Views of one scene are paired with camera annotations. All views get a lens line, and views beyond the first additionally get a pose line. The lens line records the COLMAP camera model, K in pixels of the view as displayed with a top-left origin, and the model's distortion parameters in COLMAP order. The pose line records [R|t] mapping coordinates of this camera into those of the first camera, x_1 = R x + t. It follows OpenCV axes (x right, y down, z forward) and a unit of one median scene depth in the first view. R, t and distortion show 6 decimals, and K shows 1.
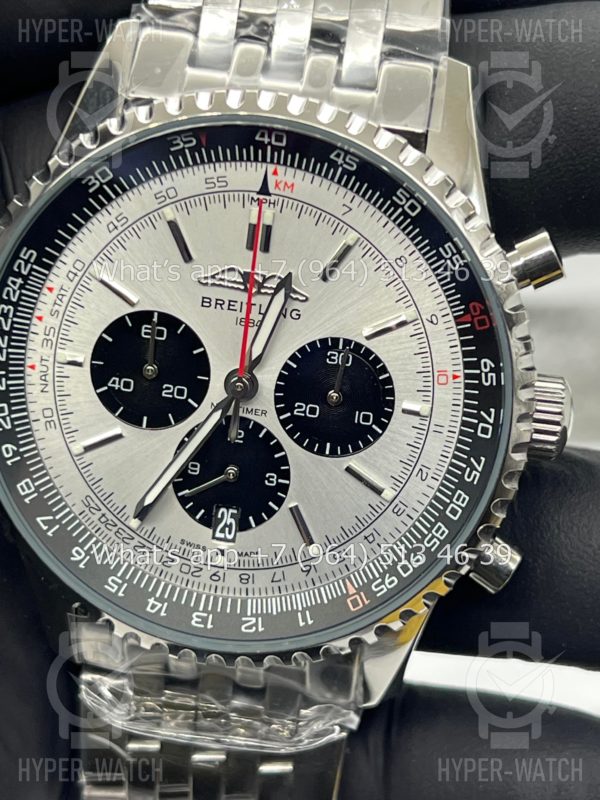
lens RADIAL K [[1919.6, 0, 298.7], [0, 1919.6, 399.6], [0, 0, 1]] dist [0.325677, 0.000000]
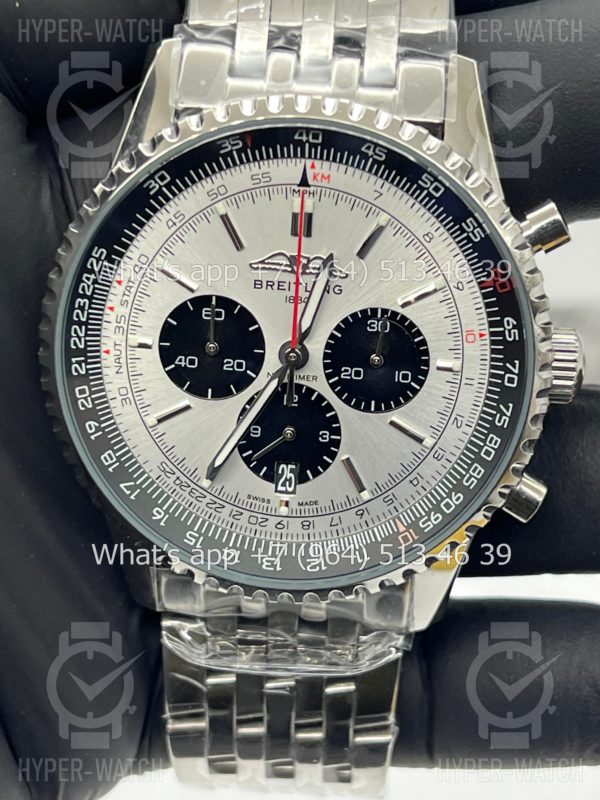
lens RADIAL K [[1919.6, 0, 304.7], [0, 1919.6, 404.3], [0, 0, 1]] dist [0.325677, 0.000000]
pose [[0.996899, -0.068957, 0.037916, -0.068438], [0.068228, 0.997465, 0.020194, -0.001106], [-0.039213, -0.017545, 0.999077, -0.135413]]
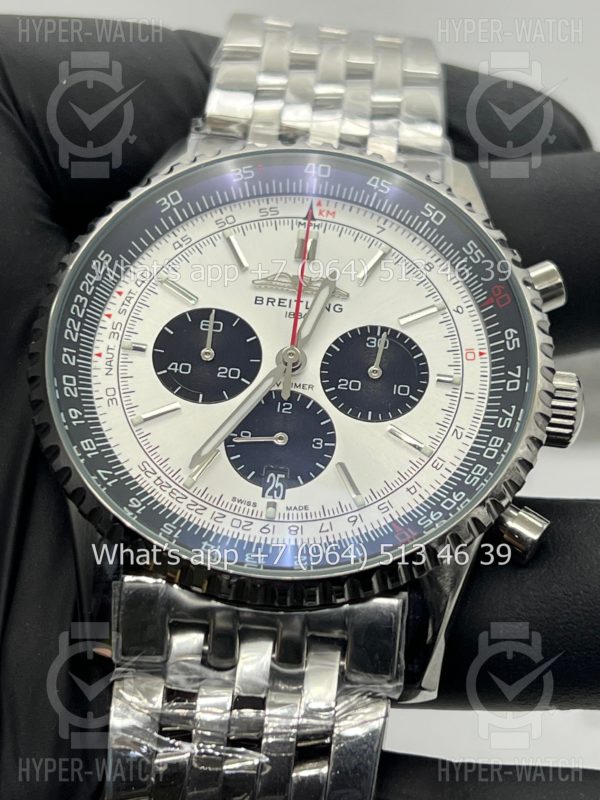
lens RADIAL K [[1919.6, 0, 297.4], [0, 1919.6, 400.7], [0, 0, 1]] dist [0.325677, 0.000000]
pose [[0.991433, 0.052599, 0.119555, -0.158153], [0.030781, 0.795459, -0.605225, 0.684573], [-0.126936, 0.603720, 0.787025, 0.137184]]
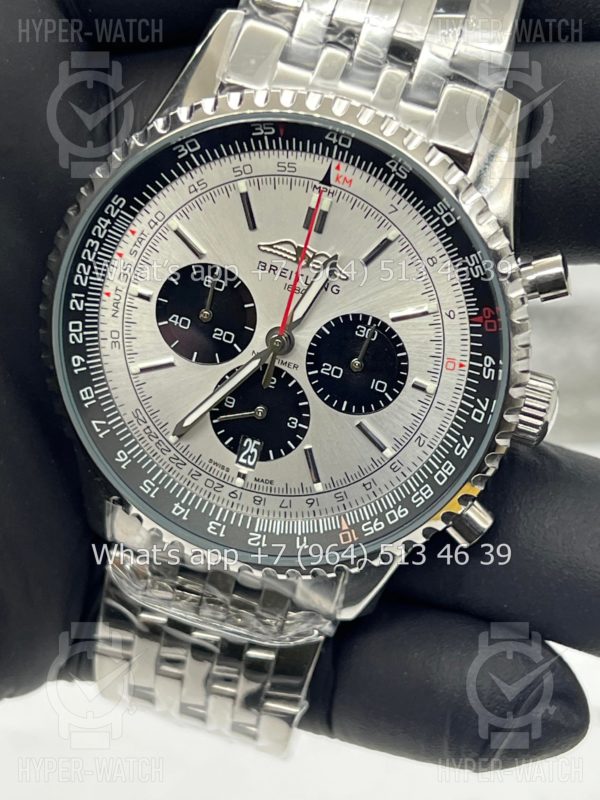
lens RADIAL K [[1919.6, 0, 301.9], [0, 1919.6, 403.3], [0, 0, 1]] dist [0.325677, 0.000000]
pose [[0.985932, 0.165375, -0.024270, 0.017825], [-0.162193, 0.981662, 0.100164, -0.089566], [0.040389, -0.094818, 0.994675, -0.167137]]
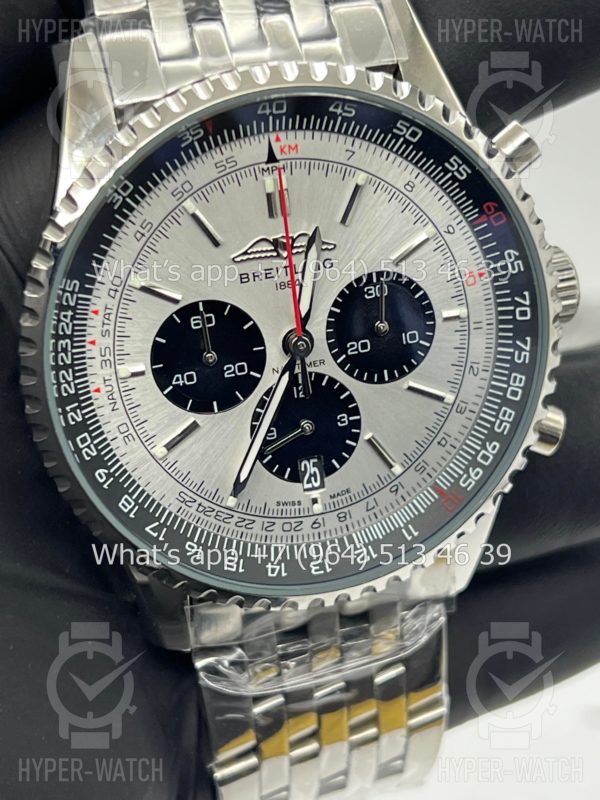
lens RADIAL K [[1919.6, 0, 303.1], [0, 1919.6, 395.1], [0, 0, 1]] dist [0.325677, 0.000000]
pose [[0.903670, -0.316340, 0.288634, -0.339501], [0.300034, 0.948637, 0.100334, -0.085416], [-0.305549, -0.004068, 0.952168, -0.002023]]
